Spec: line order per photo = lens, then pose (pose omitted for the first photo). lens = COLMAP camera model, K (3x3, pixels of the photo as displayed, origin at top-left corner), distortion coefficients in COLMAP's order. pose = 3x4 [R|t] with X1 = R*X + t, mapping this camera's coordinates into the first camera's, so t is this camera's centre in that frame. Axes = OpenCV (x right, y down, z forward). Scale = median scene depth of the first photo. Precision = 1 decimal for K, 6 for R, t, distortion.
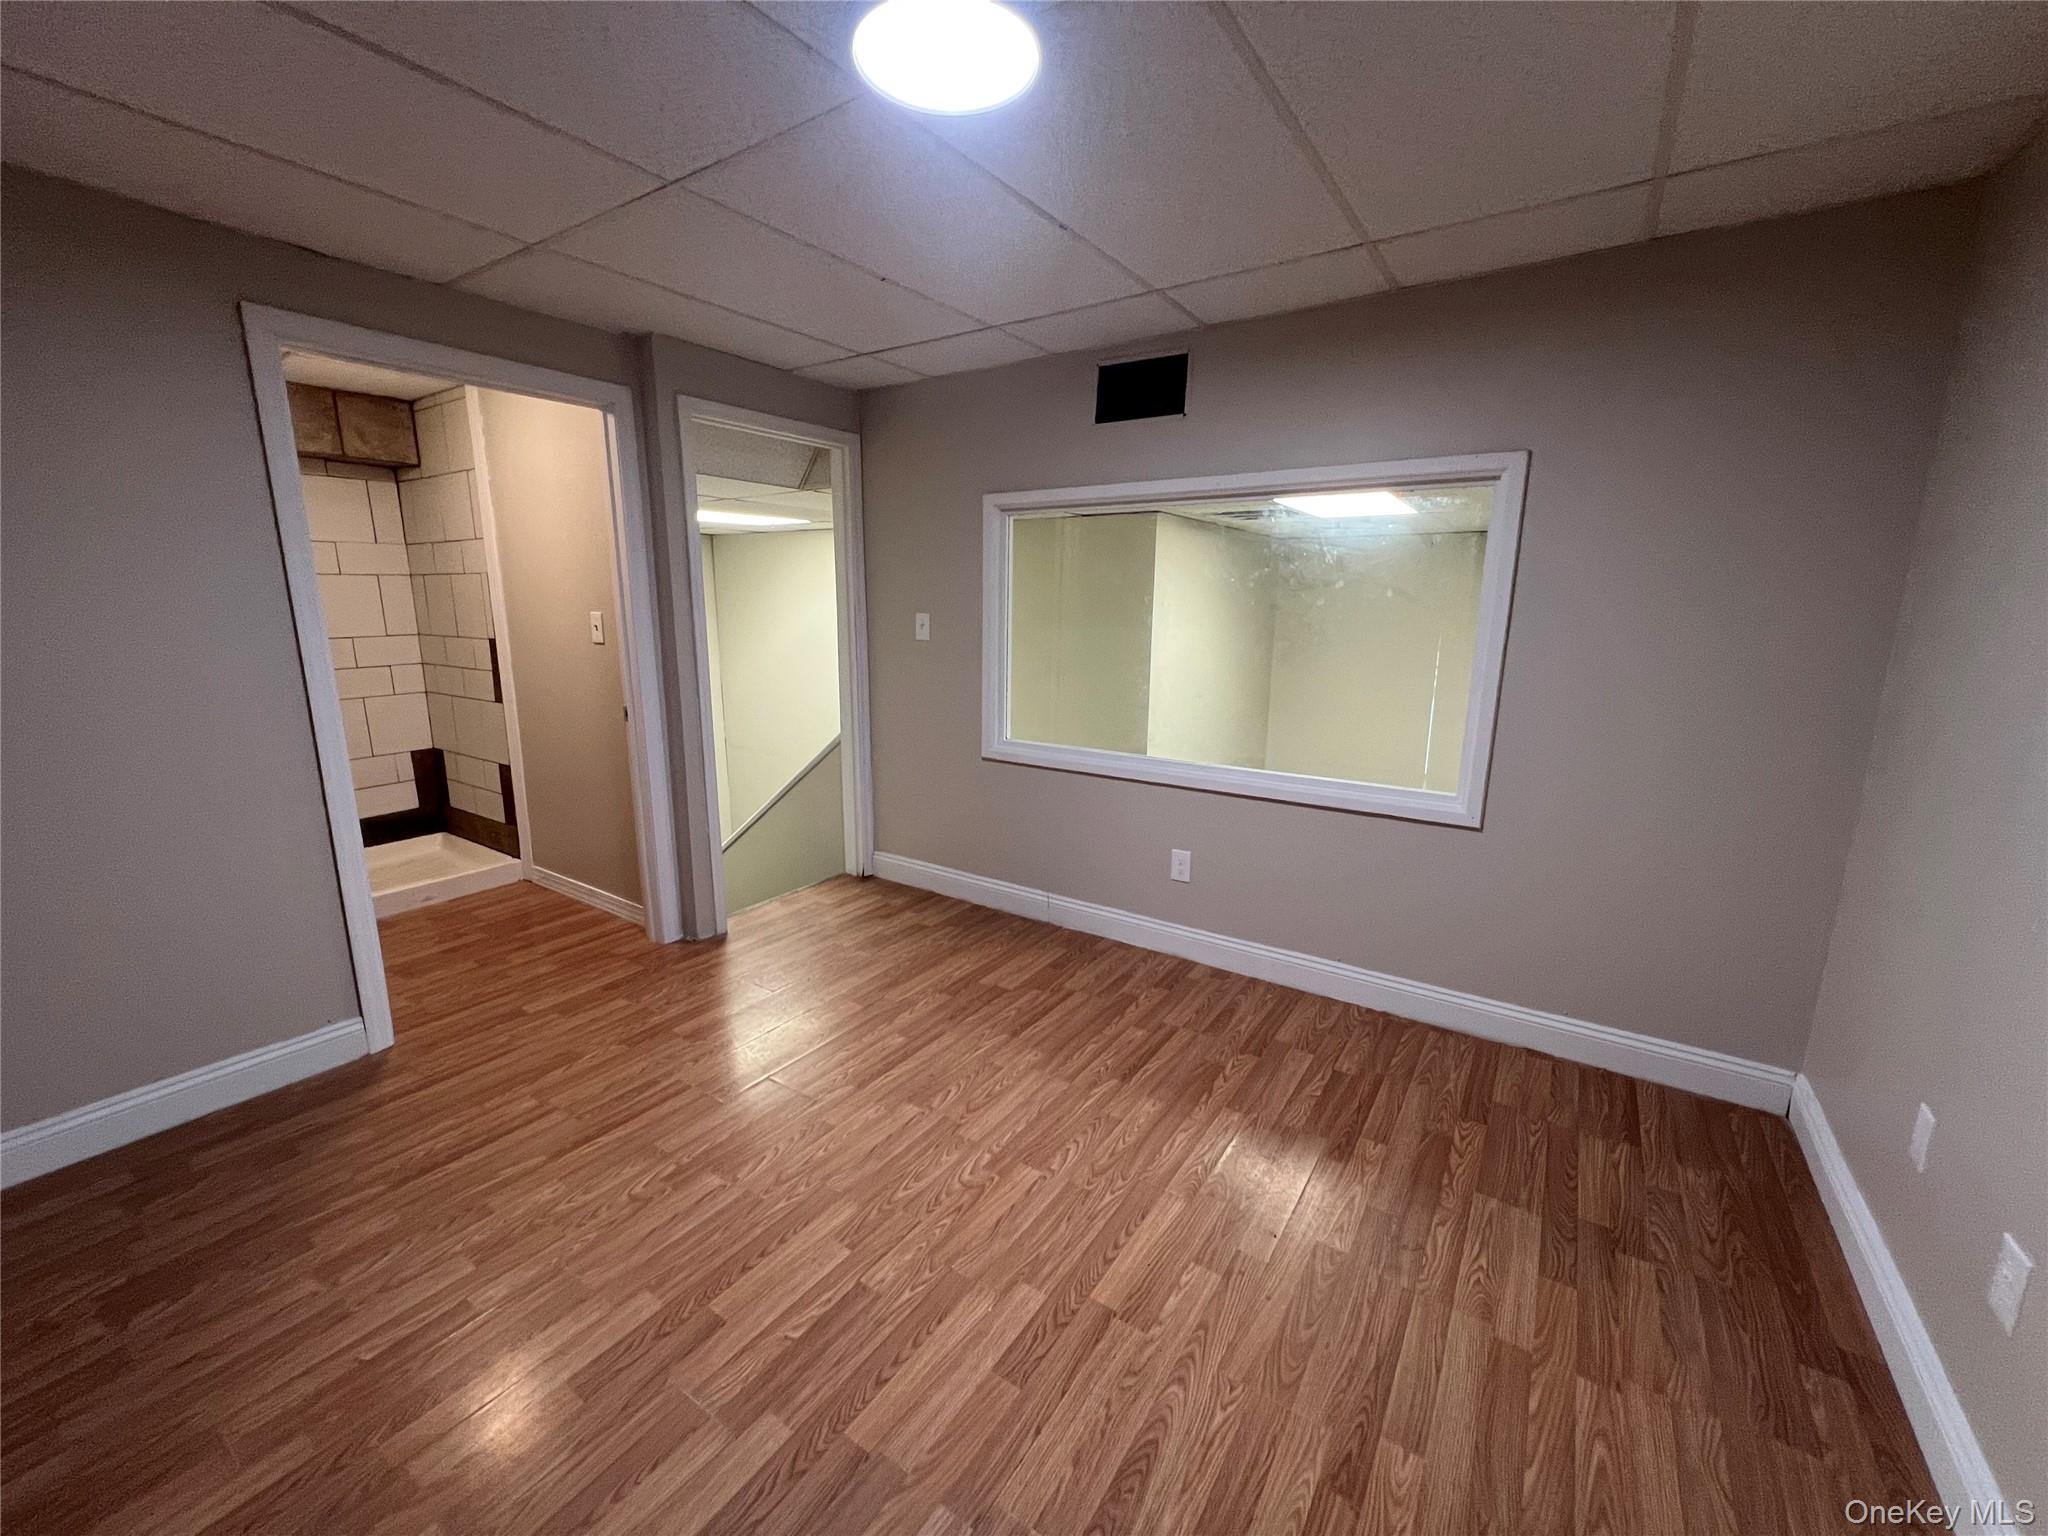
lens RADIAL K [[817.3, 0, 1019.6], [0, 817.3, 776.5], [0, 0, 1]] dist [-0.000078, 0.000184]
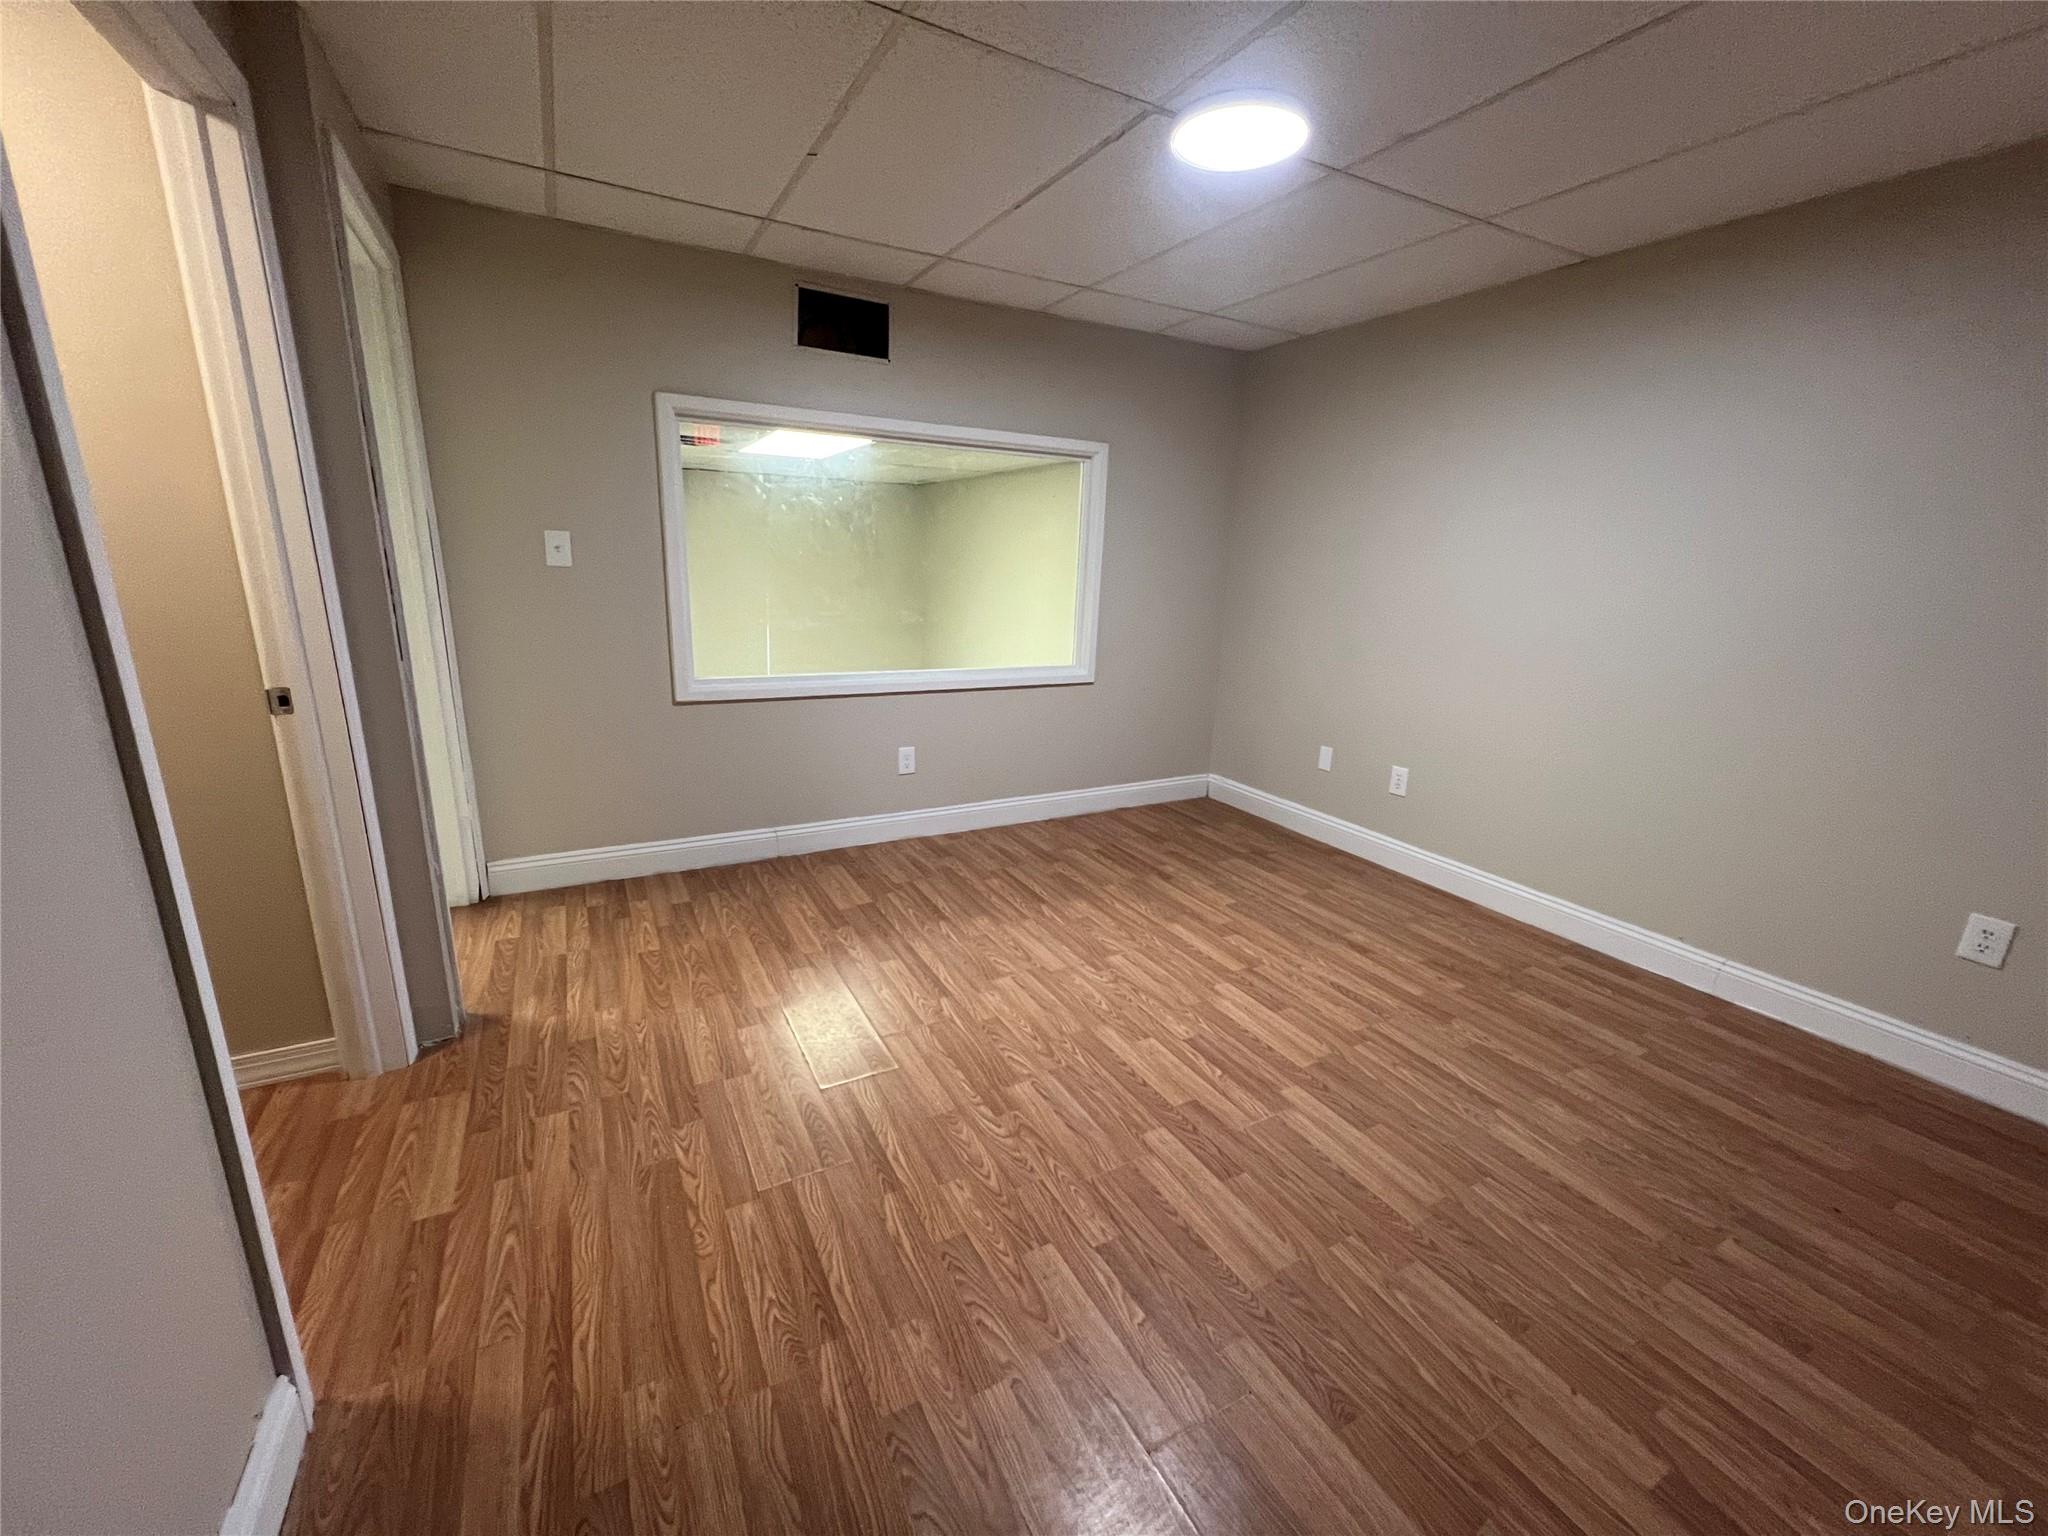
lens RADIAL K [[817.3, 0, 1018.0], [0, 817.3, 774.2], [0, 0, 1]] dist [-0.000078, 0.000184]
pose [[0.454676, -0.222896, 0.862315, -1.004050], [0.158772, 0.972955, 0.167778, -0.056911], [-0.876391, 0.060627, 0.477769, 0.411276]]
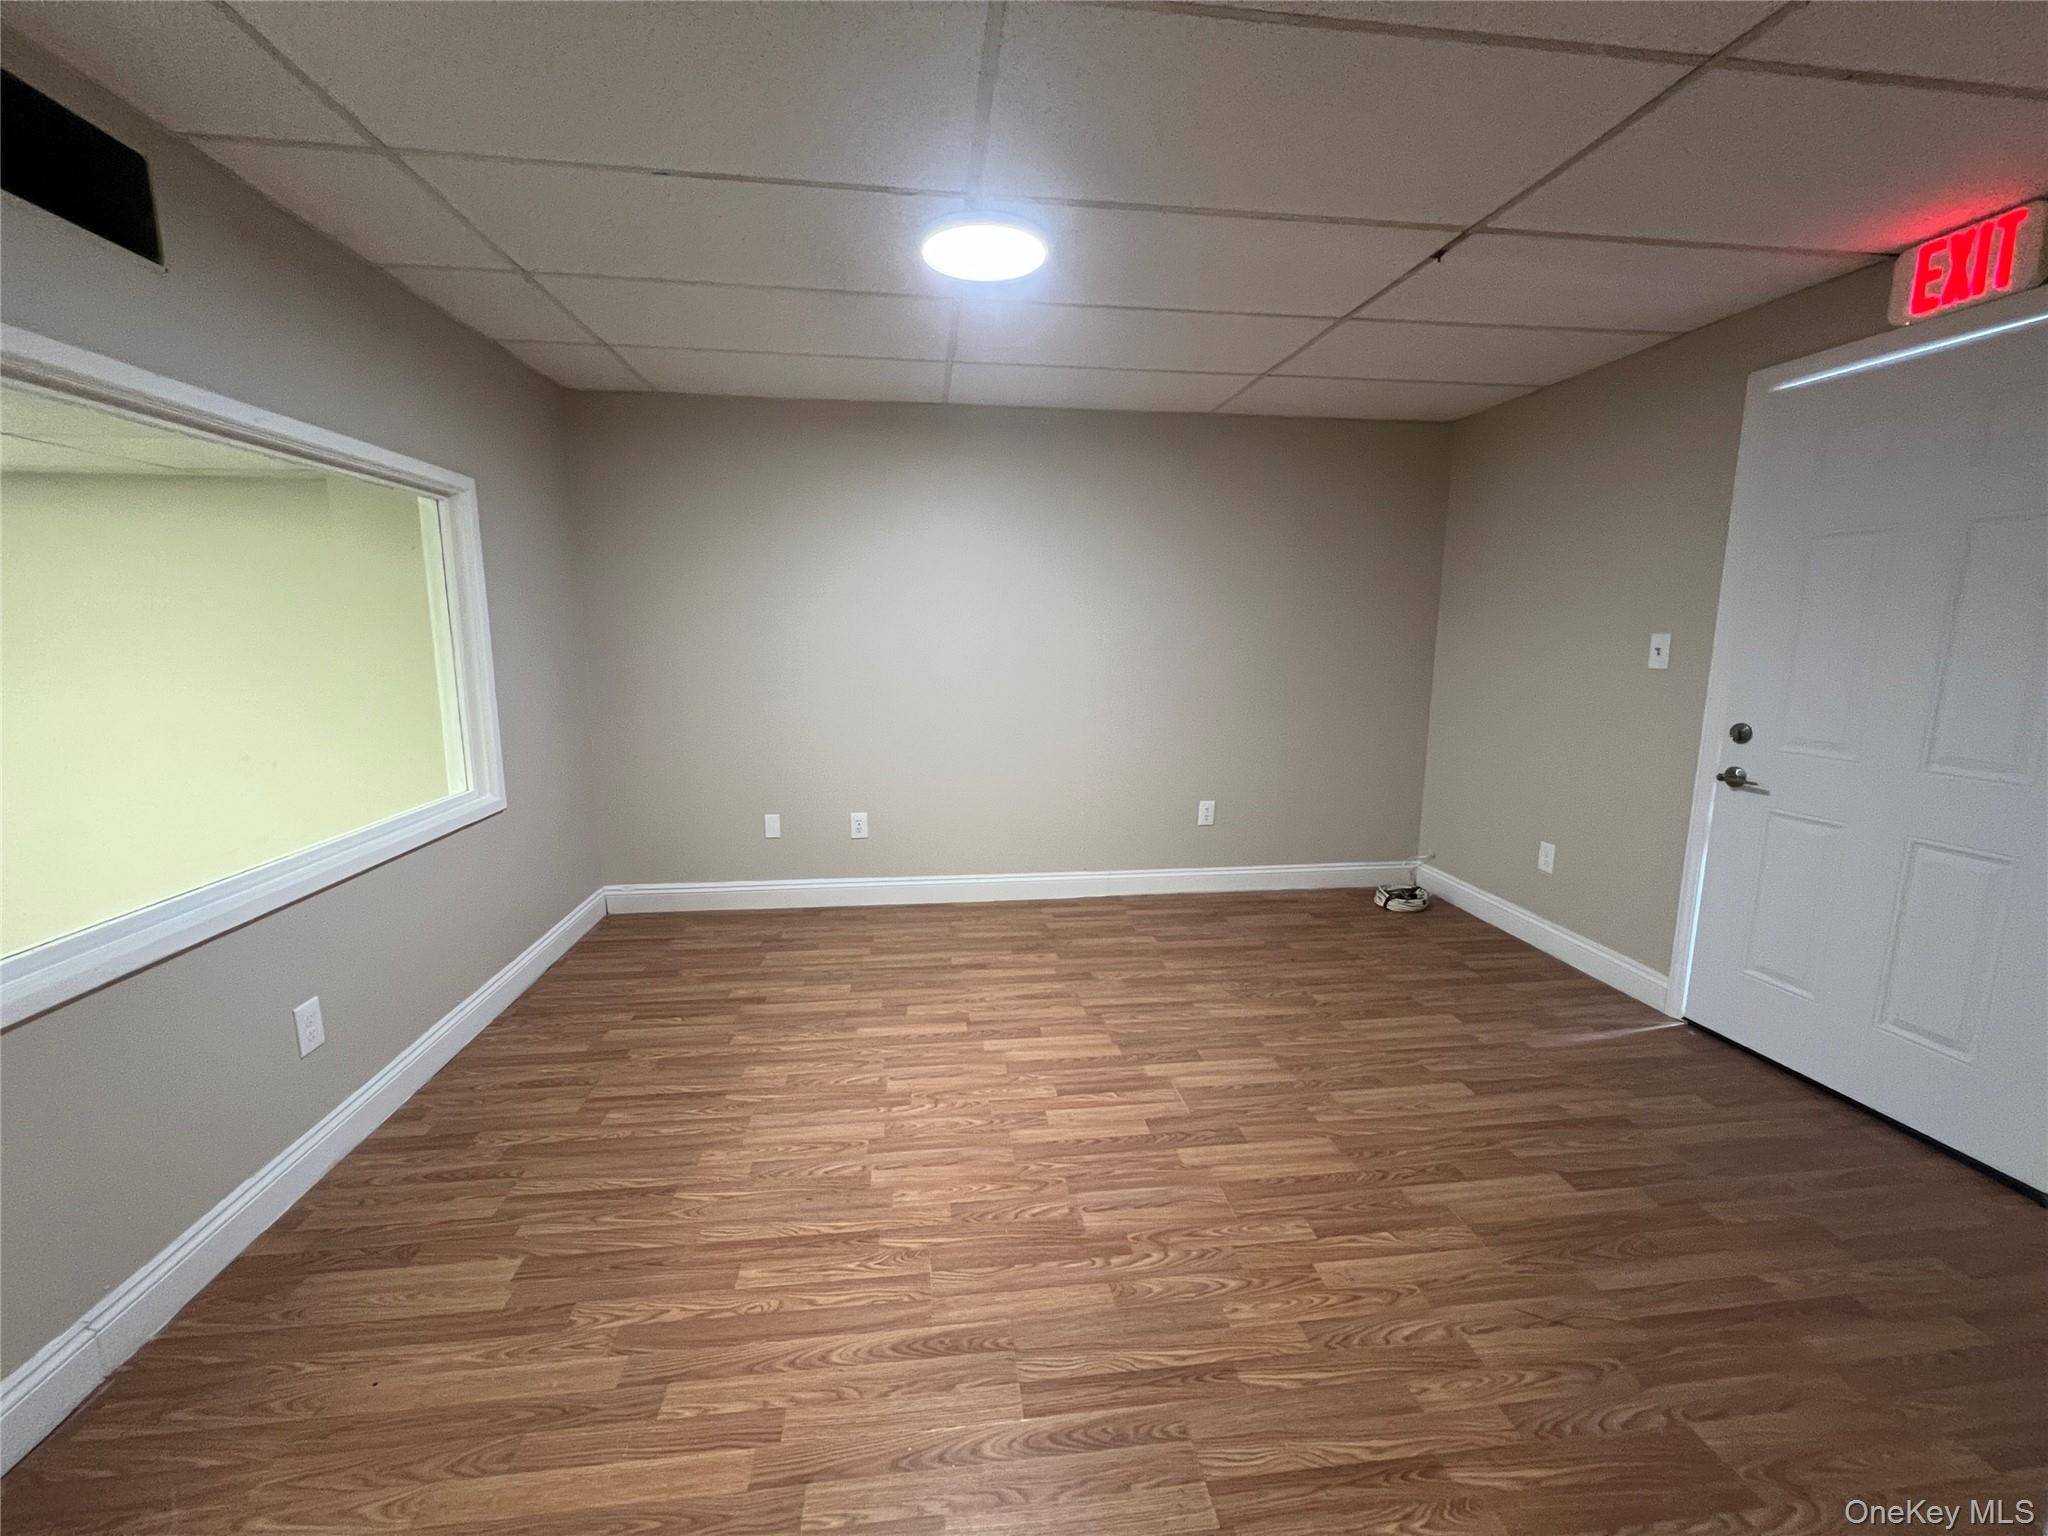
lens RADIAL K [[817.3, 0, 1023.3], [0, 817.3, 767.1], [0, 0, 1]] dist [-0.000078, 0.000184]
pose [[-0.663463, -0.137726, 0.735424, -0.801321], [0.147467, 0.939562, 0.308993, -0.253057], [-0.733533, 0.313456, -0.603055, 1.238924]]
